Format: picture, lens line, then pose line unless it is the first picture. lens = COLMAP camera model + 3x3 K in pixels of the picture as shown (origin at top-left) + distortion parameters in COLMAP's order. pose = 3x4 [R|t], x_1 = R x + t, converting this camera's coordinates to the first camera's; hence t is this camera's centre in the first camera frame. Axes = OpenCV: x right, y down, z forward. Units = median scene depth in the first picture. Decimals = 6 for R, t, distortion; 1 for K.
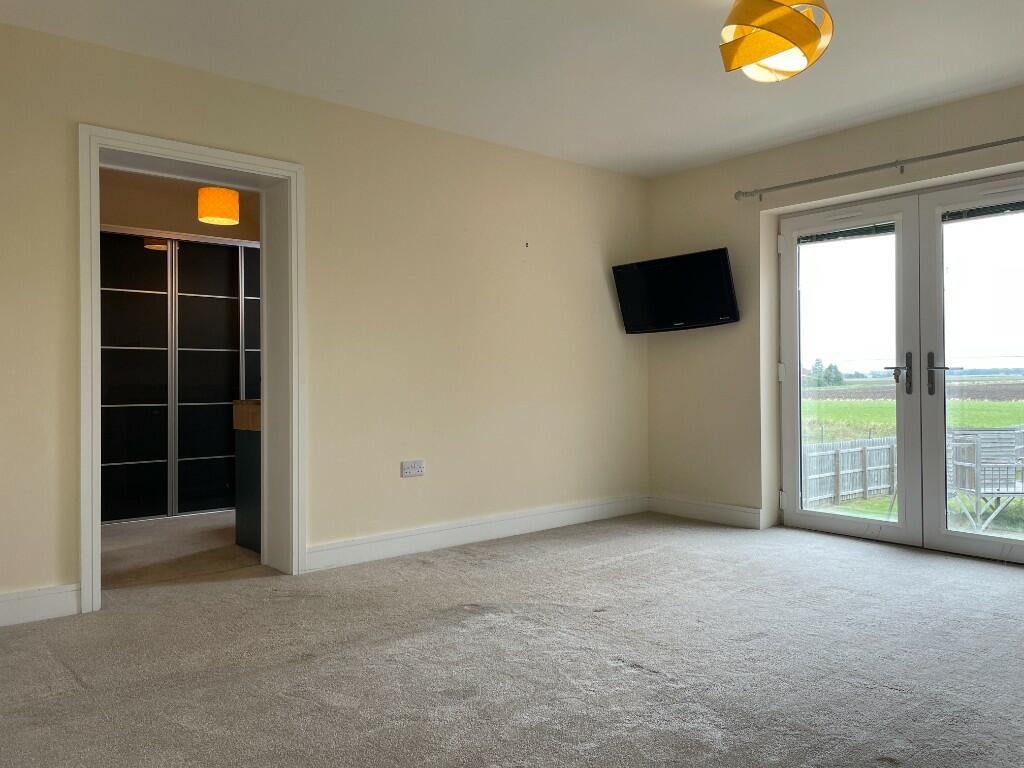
lens RADIAL K [[771.6, 0, 516.0], [0, 771.6, 377.5], [0, 0, 1]] dist [0.108157, -0.134711]
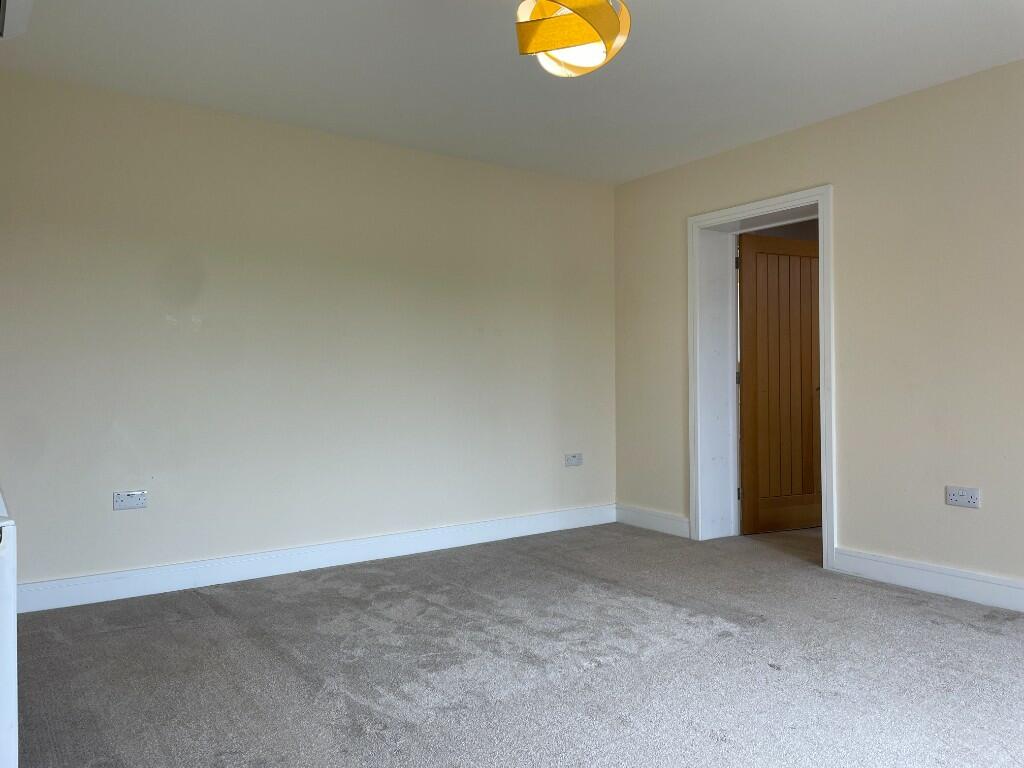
lens RADIAL K [[807.0, 0, 512.0], [0, 807.0, 384.0], [0, 0, 1]] dist [0.123606, -0.166932]
pose [[-0.110943, 0.016238, -0.993694, 1.049826], [0.014313, 0.999789, 0.014740, -0.029482], [0.993724, -0.012588, -0.111152, 0.830502]]
